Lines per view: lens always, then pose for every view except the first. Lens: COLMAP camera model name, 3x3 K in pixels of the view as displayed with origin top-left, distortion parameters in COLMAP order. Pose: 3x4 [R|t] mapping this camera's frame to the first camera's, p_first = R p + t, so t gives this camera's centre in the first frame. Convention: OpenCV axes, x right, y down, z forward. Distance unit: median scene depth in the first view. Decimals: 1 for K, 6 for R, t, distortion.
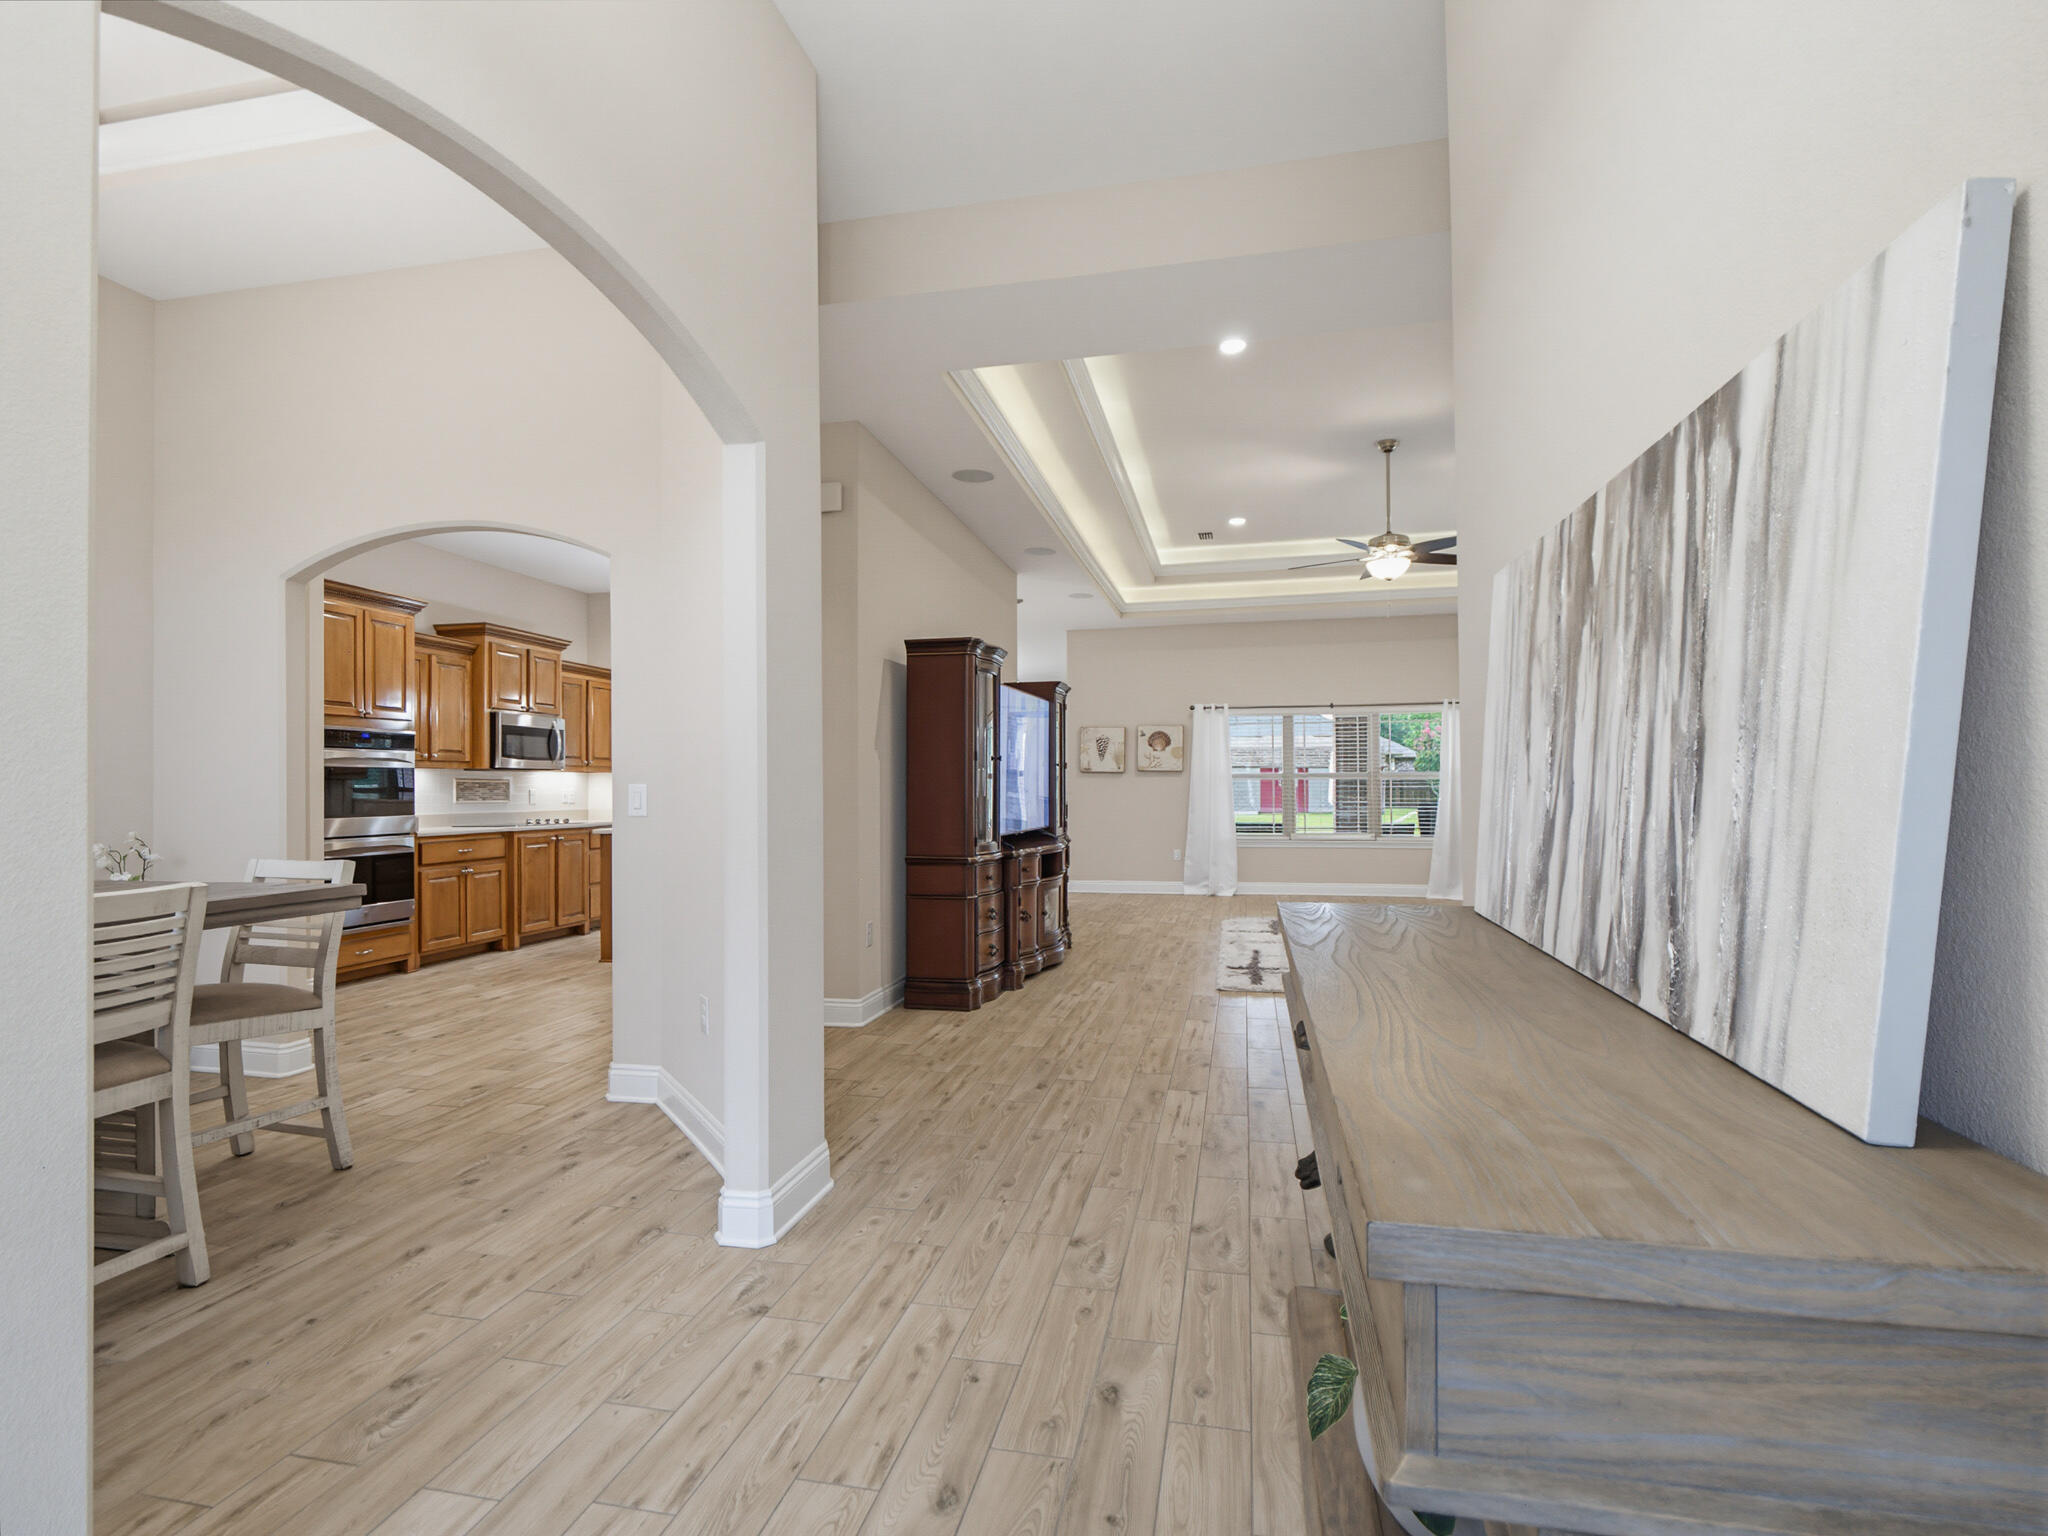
lens RADIAL K [[1064.1, 0, 1018.0], [0, 1064.1, 777.5], [0, 0, 1]] dist [0.004831, 0.000512]
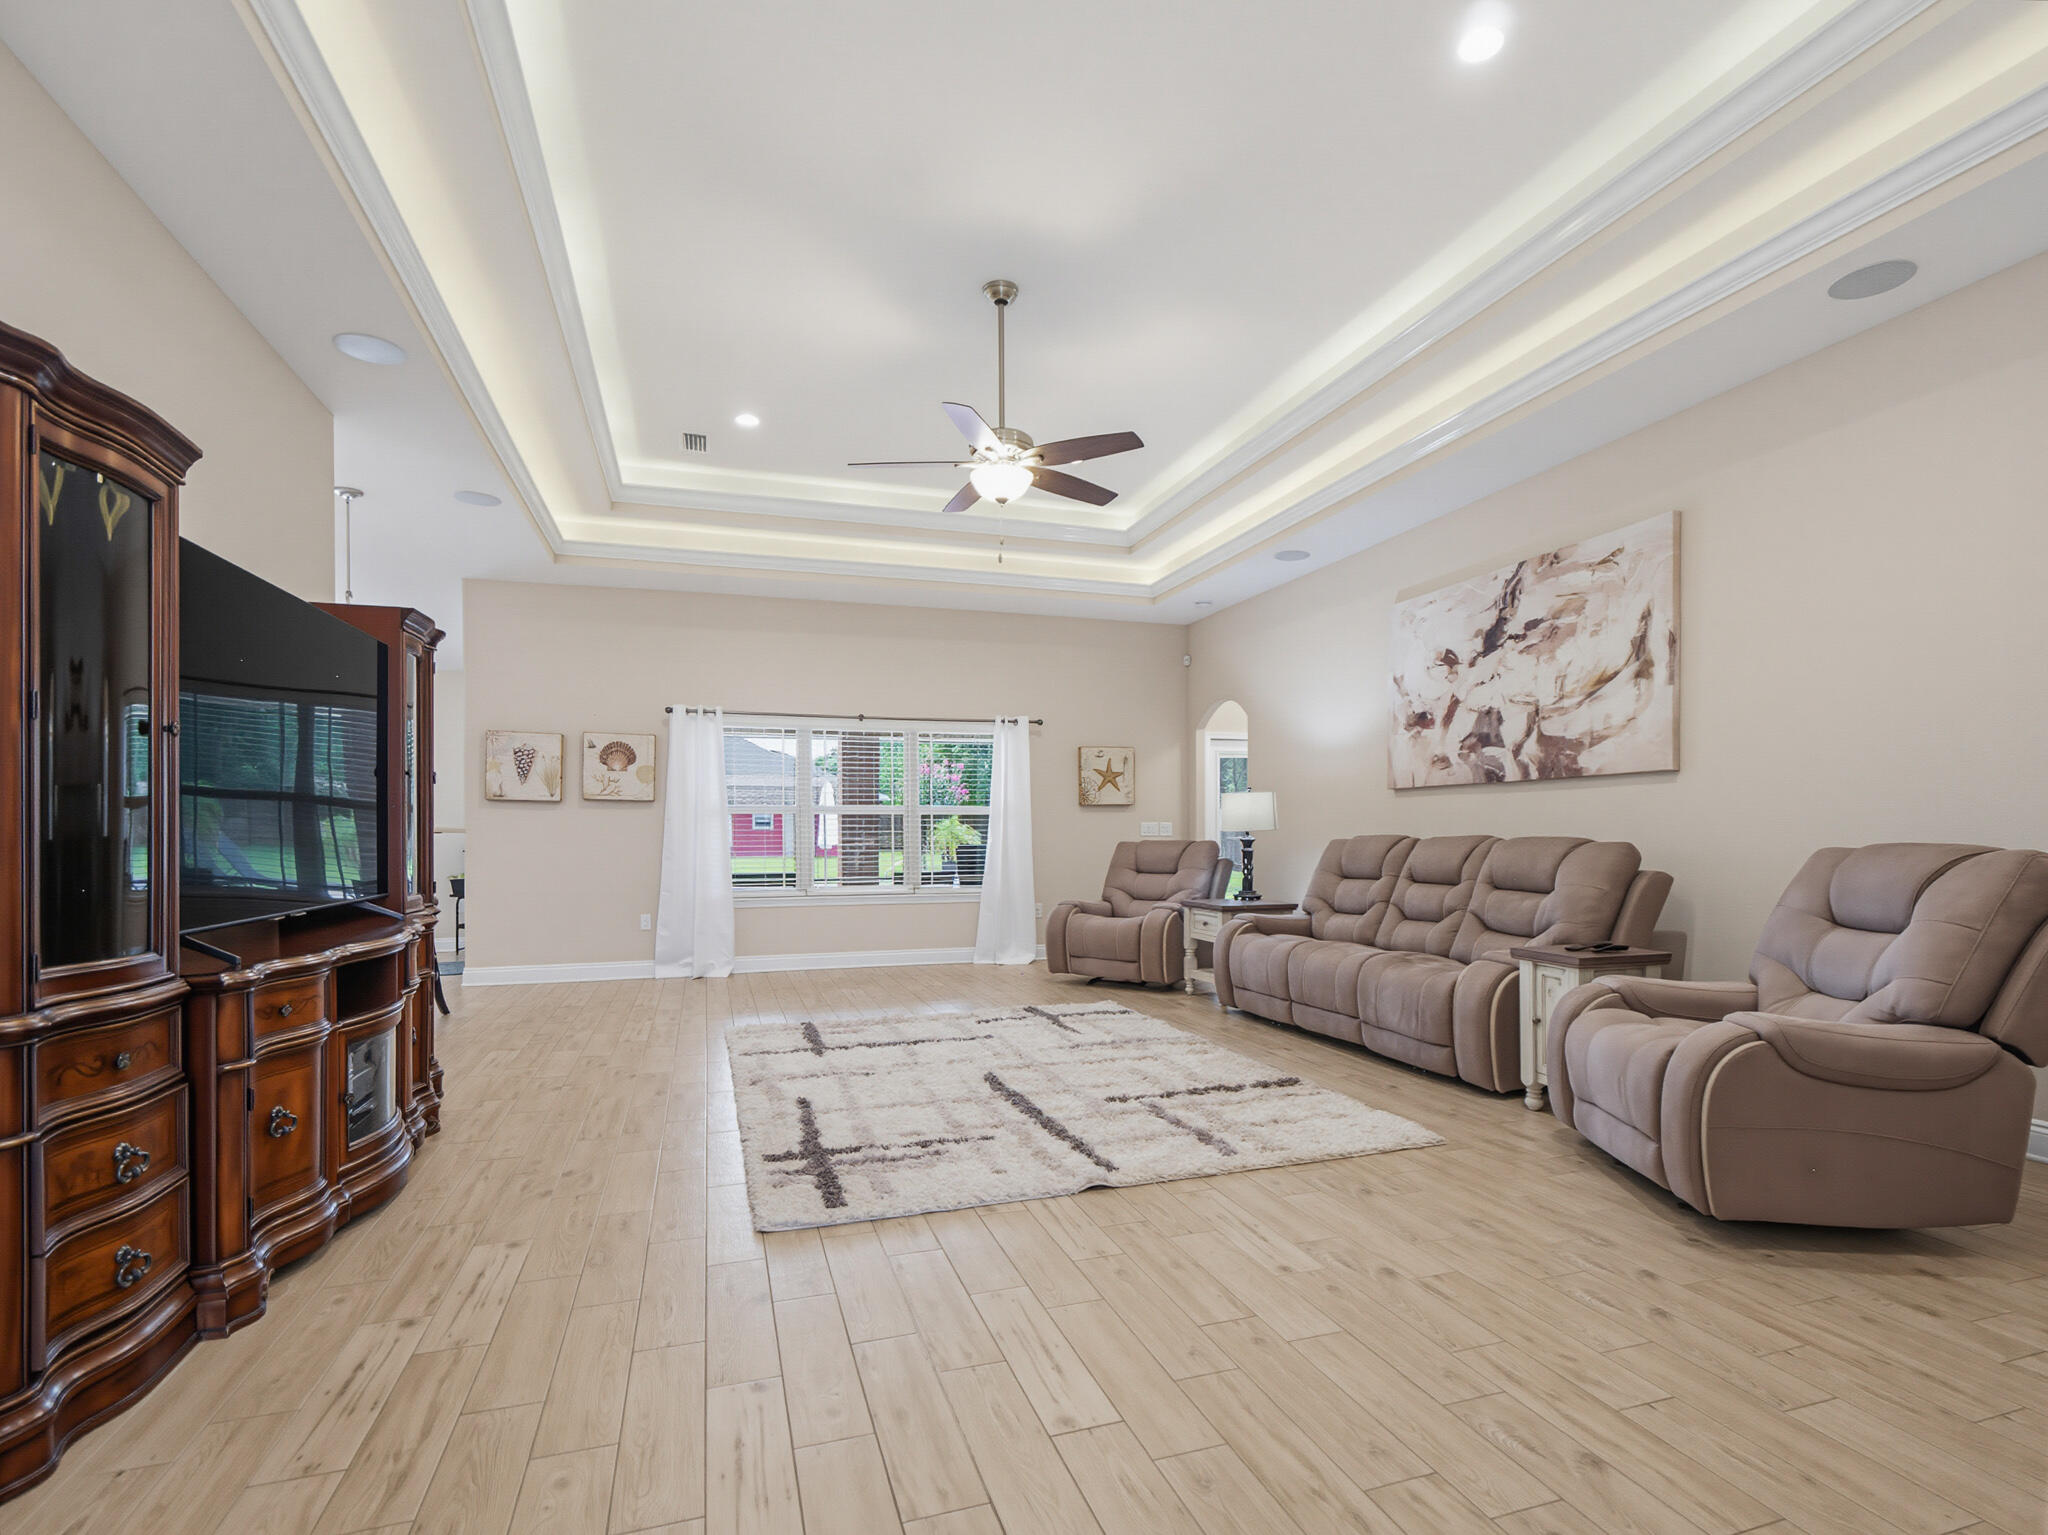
lens RADIAL K [[993.0, 0, 1029.0], [0, 993.0, 832.9], [0, 0, 1]] dist [-0.003568, -0.000084]
pose [[0.862383, 0.000398, 0.506256, 0.041662], [-0.005245, 0.999953, 0.008150, 0.009011], [-0.506229, -0.009684, 0.862345, 0.347397]]
